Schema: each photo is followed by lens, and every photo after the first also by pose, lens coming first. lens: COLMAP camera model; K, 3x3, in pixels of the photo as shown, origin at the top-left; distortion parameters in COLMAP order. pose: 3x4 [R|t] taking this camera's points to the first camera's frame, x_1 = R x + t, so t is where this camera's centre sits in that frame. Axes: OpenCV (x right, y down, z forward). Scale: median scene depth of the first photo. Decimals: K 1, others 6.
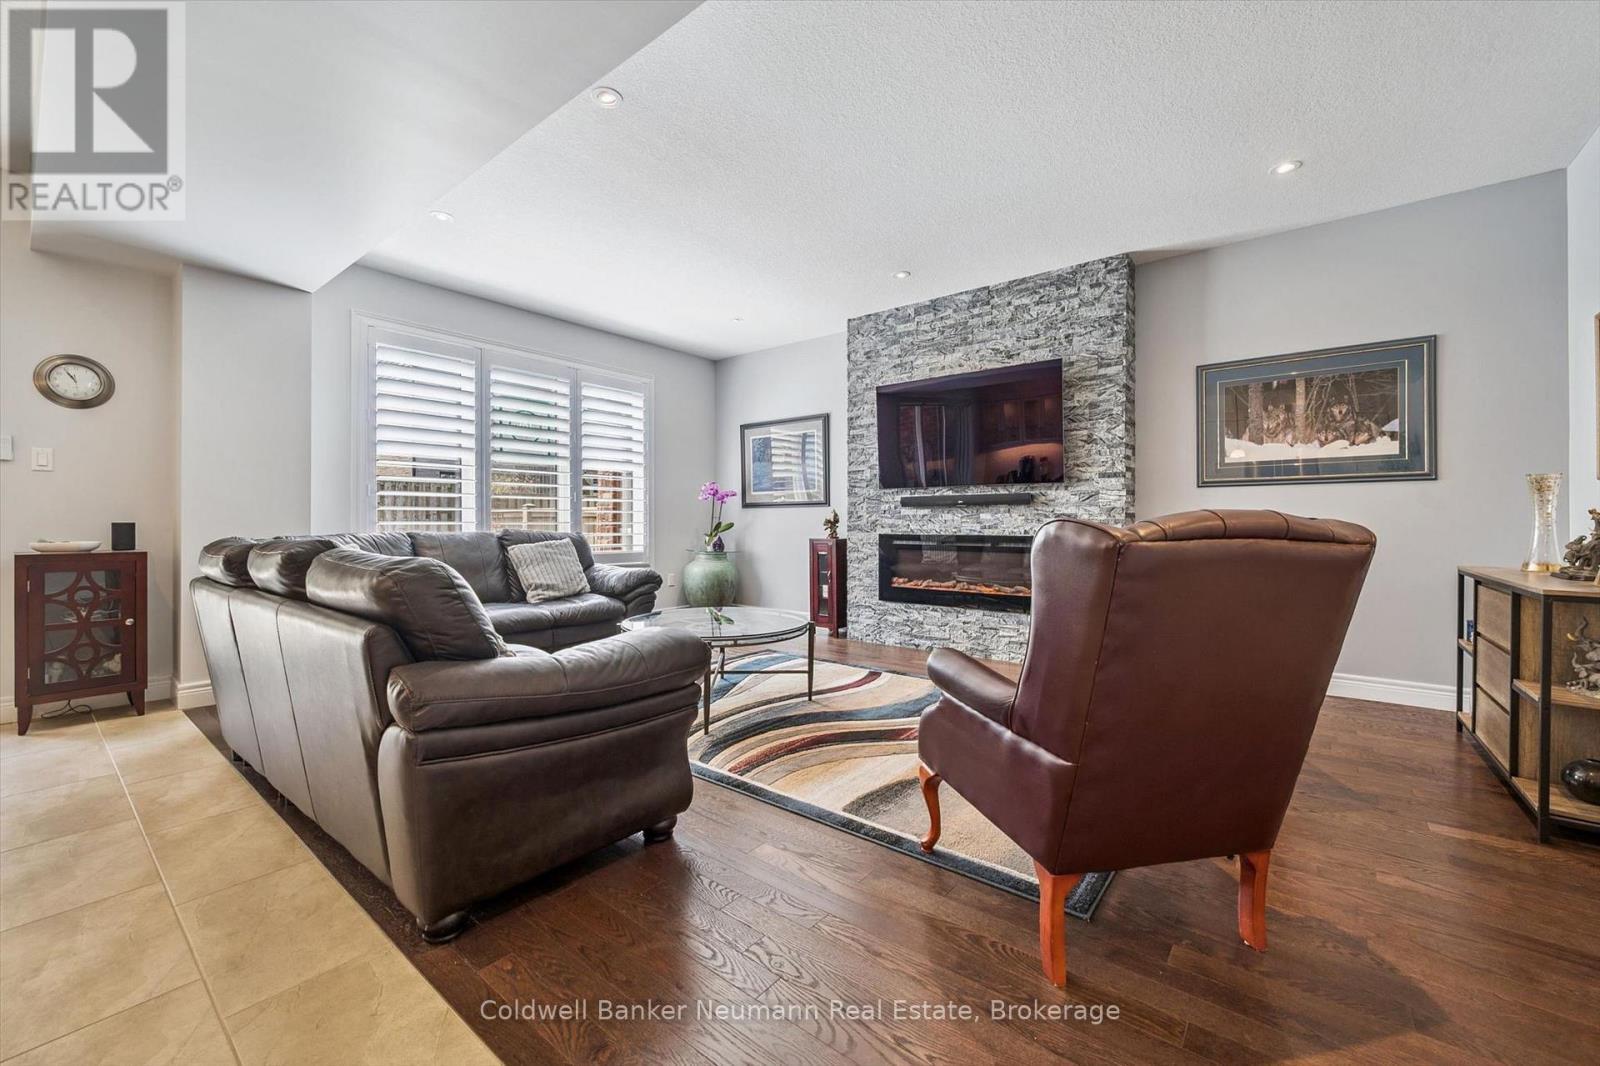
lens RADIAL K [[636.4, 0, 811.3], [0, 636.4, 523.6], [0, 0, 1]] dist [0.001744, 0.000718]
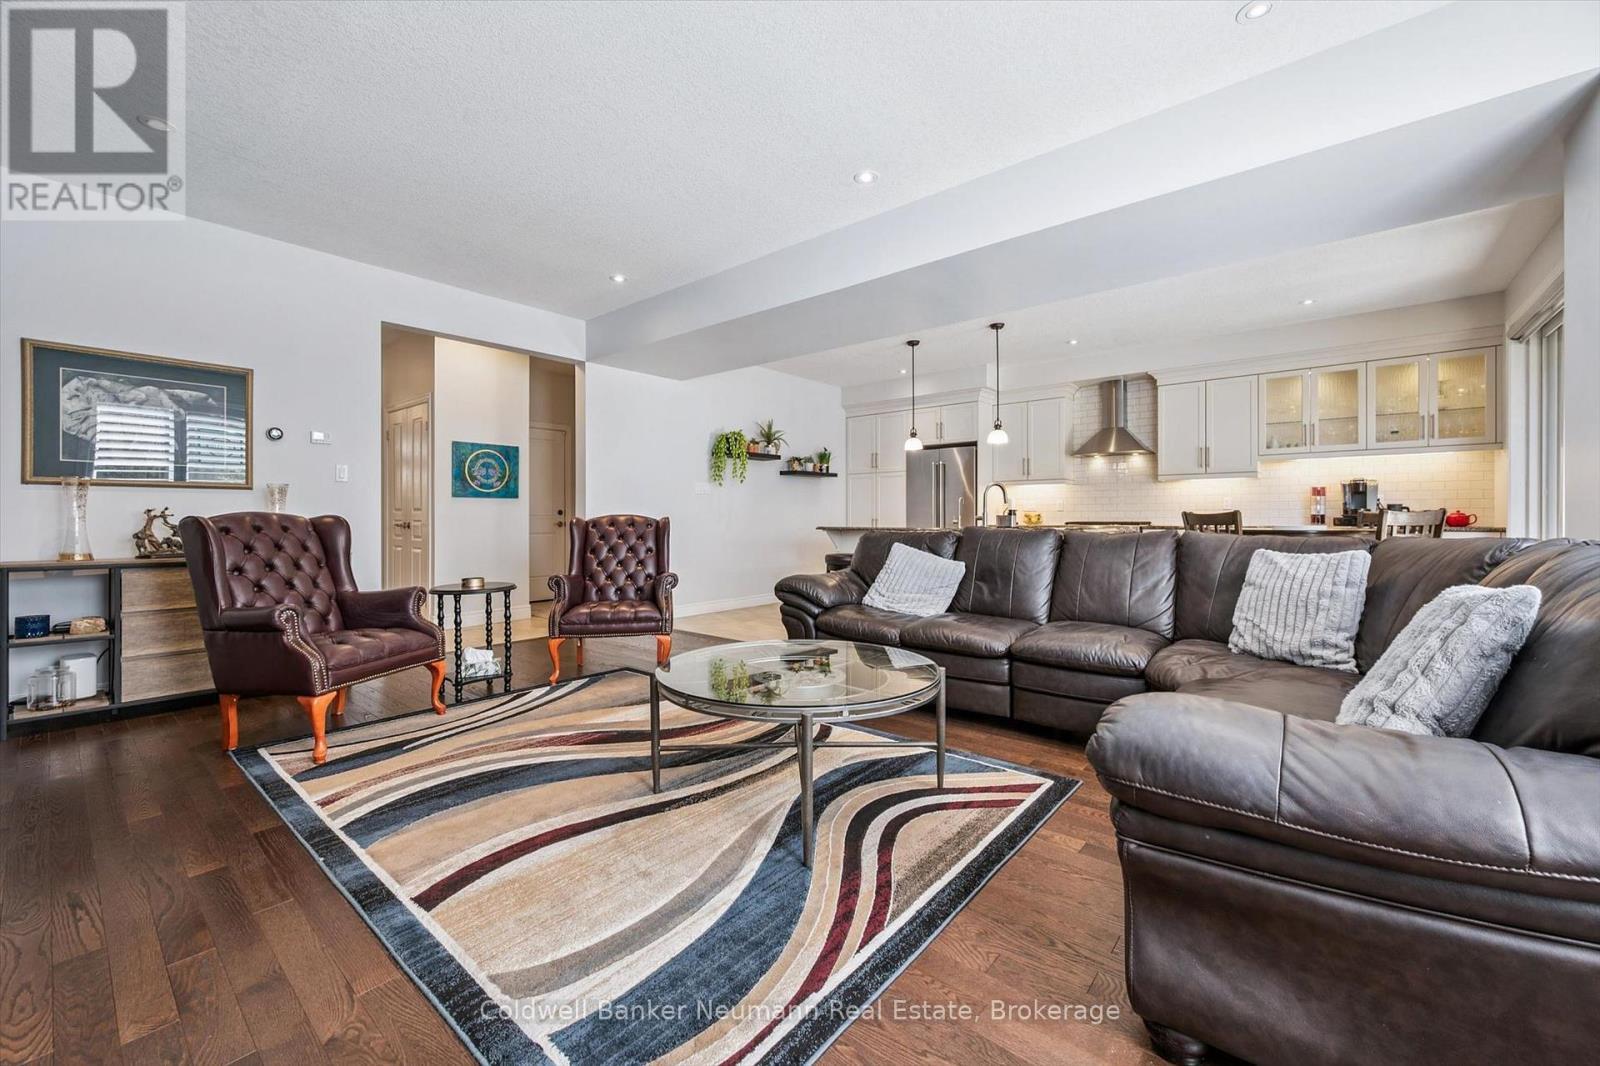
lens RADIAL K [[636.4, 0, 803.7], [0, 636.4, 518.0], [0, 0, 1]] dist [0.001744, 0.000718]
pose [[-0.999605, 0.000075, 0.028121, -0.124694], [0.000083, 1.000000, 0.000287, -0.002550], [-0.028121, 0.000289, -0.999604, 1.190063]]
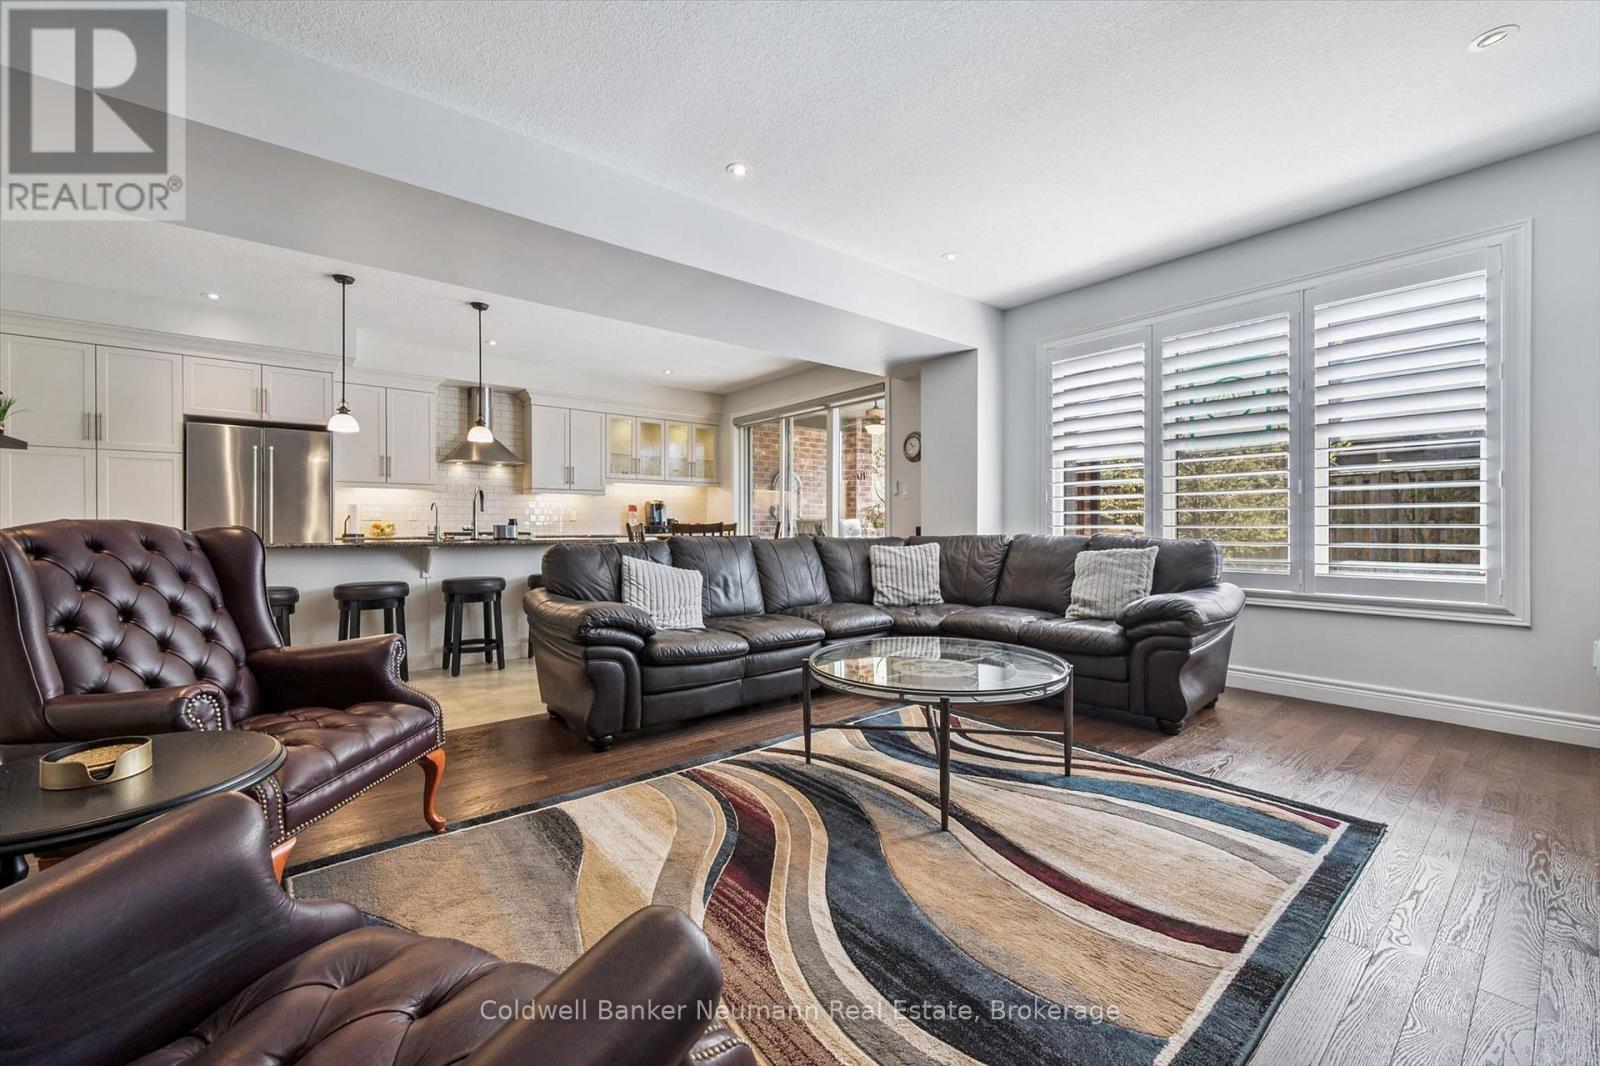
lens RADIAL K [[636.4, 0, 795.9], [0, 636.4, 530.4], [0, 0, 1]] dist [0.001744, 0.000718]
pose [[-0.217439, 0.004506, -0.976064, 0.433690], [0.003061, 0.999988, 0.003934, -0.000803], [0.976069, -0.002133, -0.217450, 0.717461]]
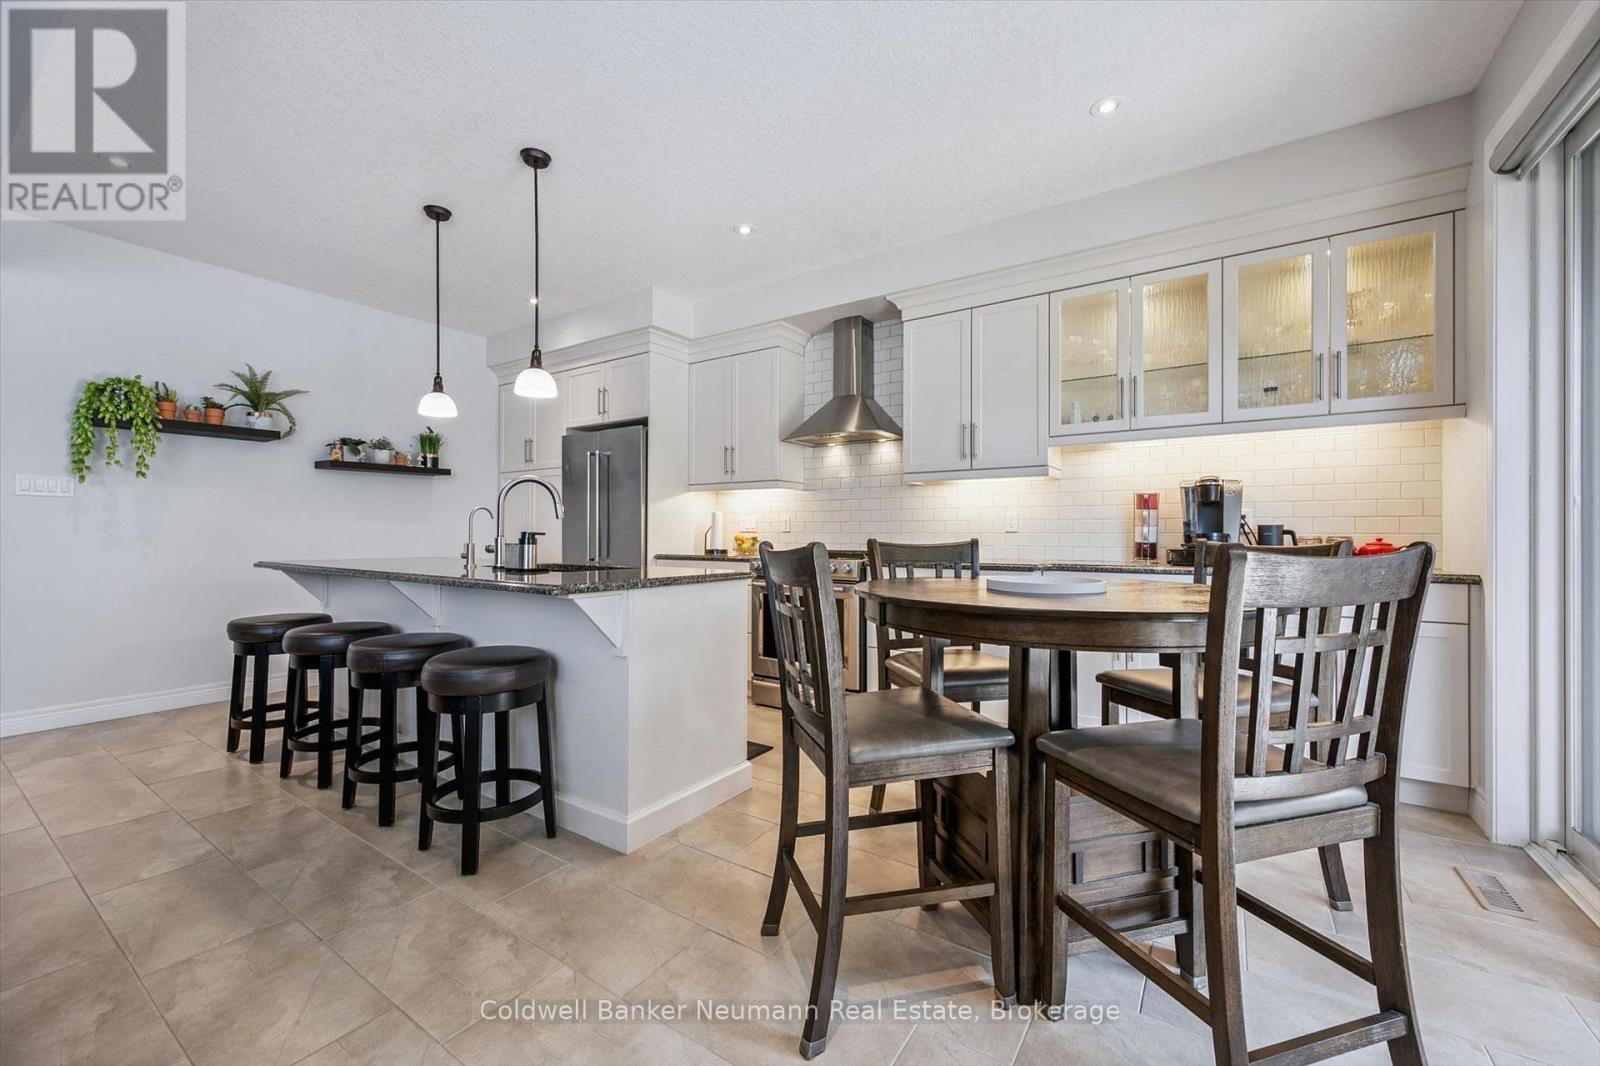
lens RADIAL K [[636.4, 0, 798.2], [0, 636.4, 528.6], [0, 0, 1]] dist [0.001744, 0.000718]
pose [[-0.996828, -0.005331, -0.079401, -0.638421], [-0.004639, 0.999950, -0.008899, -0.015616], [0.079445, -0.008502, -0.996803, 0.605311]]
